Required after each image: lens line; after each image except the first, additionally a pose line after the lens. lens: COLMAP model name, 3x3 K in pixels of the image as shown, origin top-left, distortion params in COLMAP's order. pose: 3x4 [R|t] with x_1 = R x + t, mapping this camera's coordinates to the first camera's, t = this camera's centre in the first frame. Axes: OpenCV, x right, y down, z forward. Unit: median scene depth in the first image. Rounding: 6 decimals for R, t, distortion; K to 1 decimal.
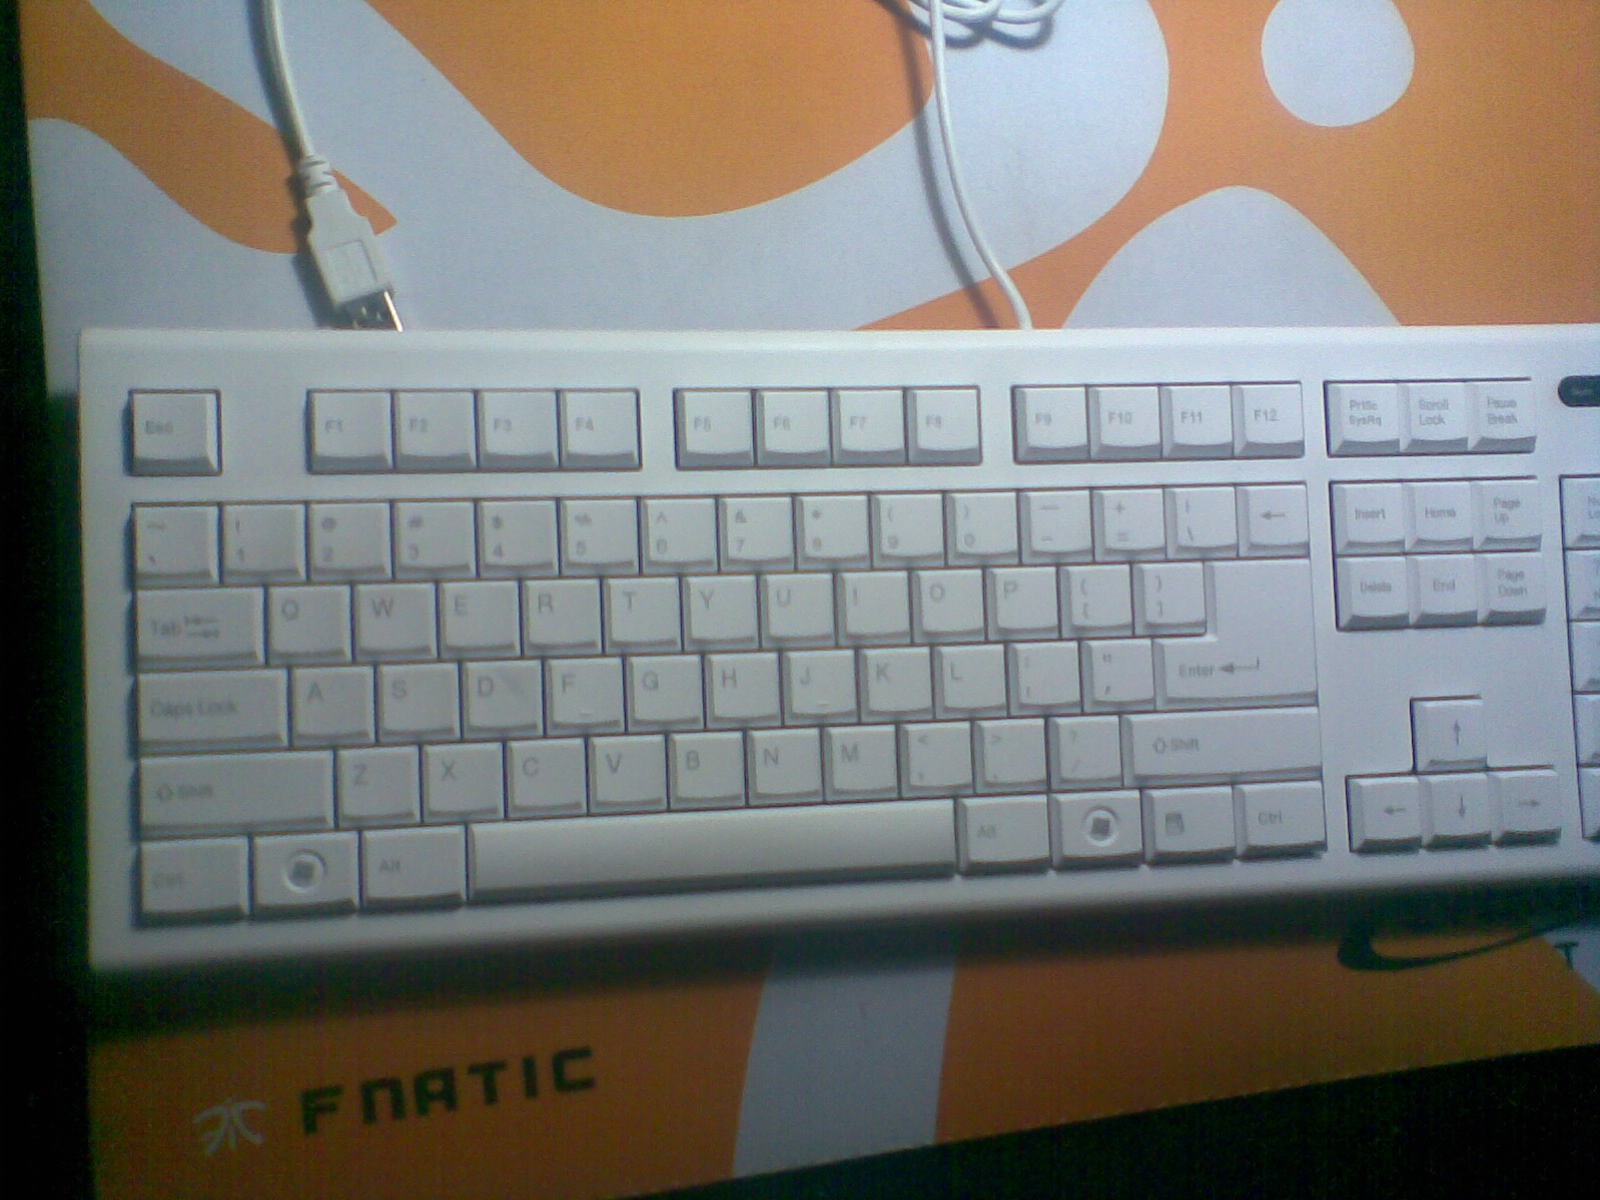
lens RADIAL K [[1687.1, 0, 787.9], [0, 1687.1, 612.6], [0, 0, 1]] dist [0.125537, -0.343846]
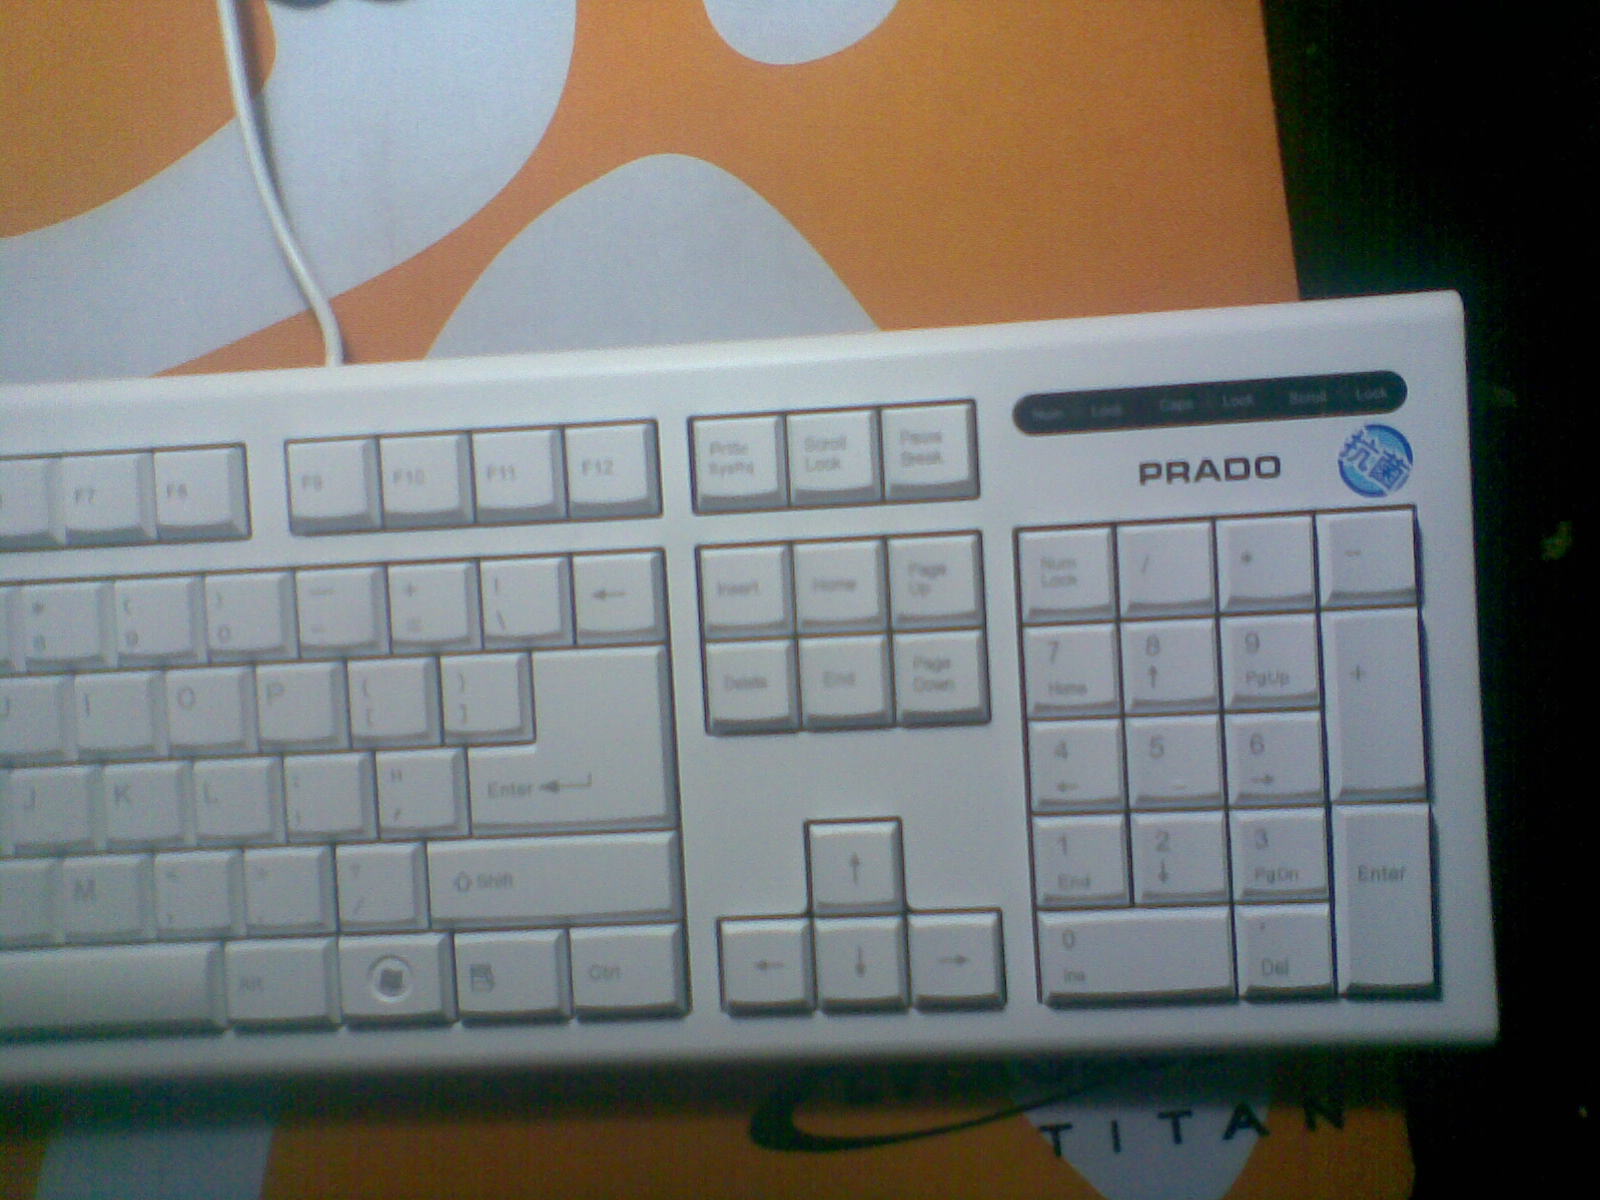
lens RADIAL K [[1687.1, 0, 787.9], [0, 1687.1, 612.6], [0, 0, 1]] dist [0.125537, -0.343846]
pose [[0.967478, -0.003470, -0.252931, 0.560225], [0.024122, 0.996615, 0.078594, -0.107475], [0.251802, -0.082139, 0.964287, 0.259434]]
